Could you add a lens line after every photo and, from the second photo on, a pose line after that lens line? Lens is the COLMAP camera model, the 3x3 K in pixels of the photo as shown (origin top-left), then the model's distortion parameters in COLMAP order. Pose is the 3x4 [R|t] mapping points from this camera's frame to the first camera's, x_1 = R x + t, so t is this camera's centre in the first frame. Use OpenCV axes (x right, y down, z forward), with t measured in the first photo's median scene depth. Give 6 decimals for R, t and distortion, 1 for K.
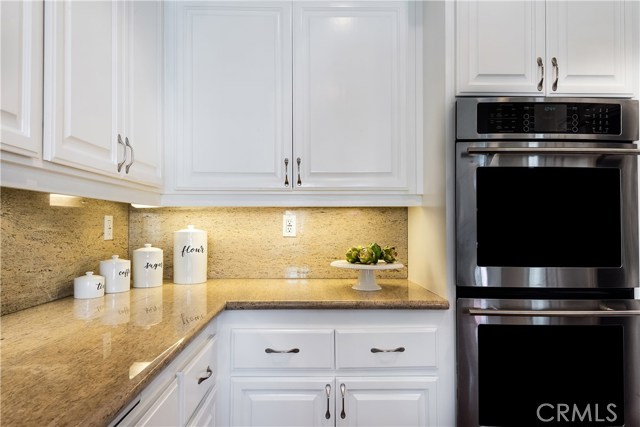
lens RADIAL K [[402.5, 0, 315.1], [0, 402.5, 220.4], [0, 0, 1]] dist [0.037702, -0.002293]
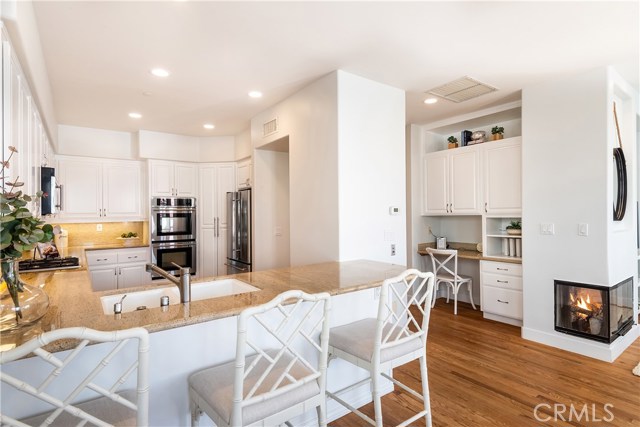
lens RADIAL K [[329.9, 0, 321.9], [0, 329.9, 210.7], [0, 0, 1]] dist [0.004943, -0.003503]
pose [[0.815624, -0.008379, 0.578522, -0.173416], [0.008682, 0.999960, 0.002242, -0.134069], [-0.578518, 0.003194, 0.815663, -2.575882]]
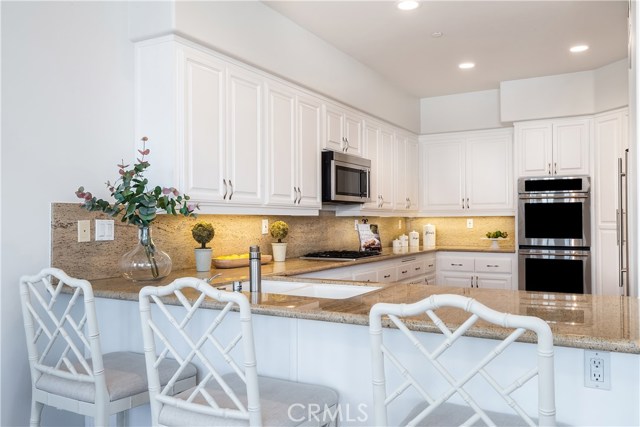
lens RADIAL K [[522.1, 0, 315.5], [0, 522.1, 214.5], [0, 0, 1]] dist [0.018238, 0.029001]
pose [[0.854820, -0.010357, -0.518821, 0.932929], [0.010324, 0.999942, -0.002951, -0.049380], [0.518821, -0.002834, 0.854878, -2.583409]]
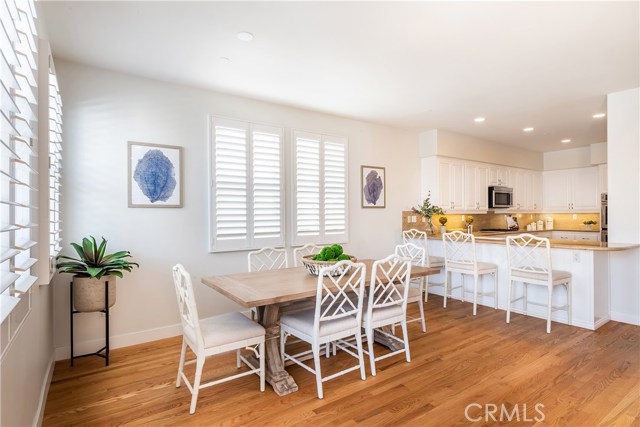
lens RADIAL K [[329.9, 0, 317.6], [0, 329.9, 214.8], [0, 0, 1]] dist [0.004943, -0.003503]
pose [[0.546595, -0.004225, -0.837386, 1.791950], [0.015815, 0.999861, 0.005278, -0.088921], [0.837248, -0.016128, 0.546586, -4.195609]]
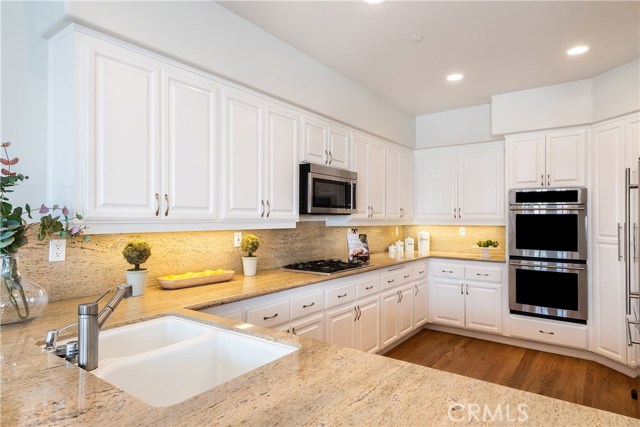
lens RADIAL K [[373.6, 0, 314.5], [0, 373.6, 213.4], [0, 0, 1]] dist [0.023006, -0.005519]
pose [[0.786856, -0.005315, -0.617113, 0.819030], [0.002944, 0.999984, -0.004859, -0.114858], [0.617129, 0.002007, 0.786859, -1.767724]]
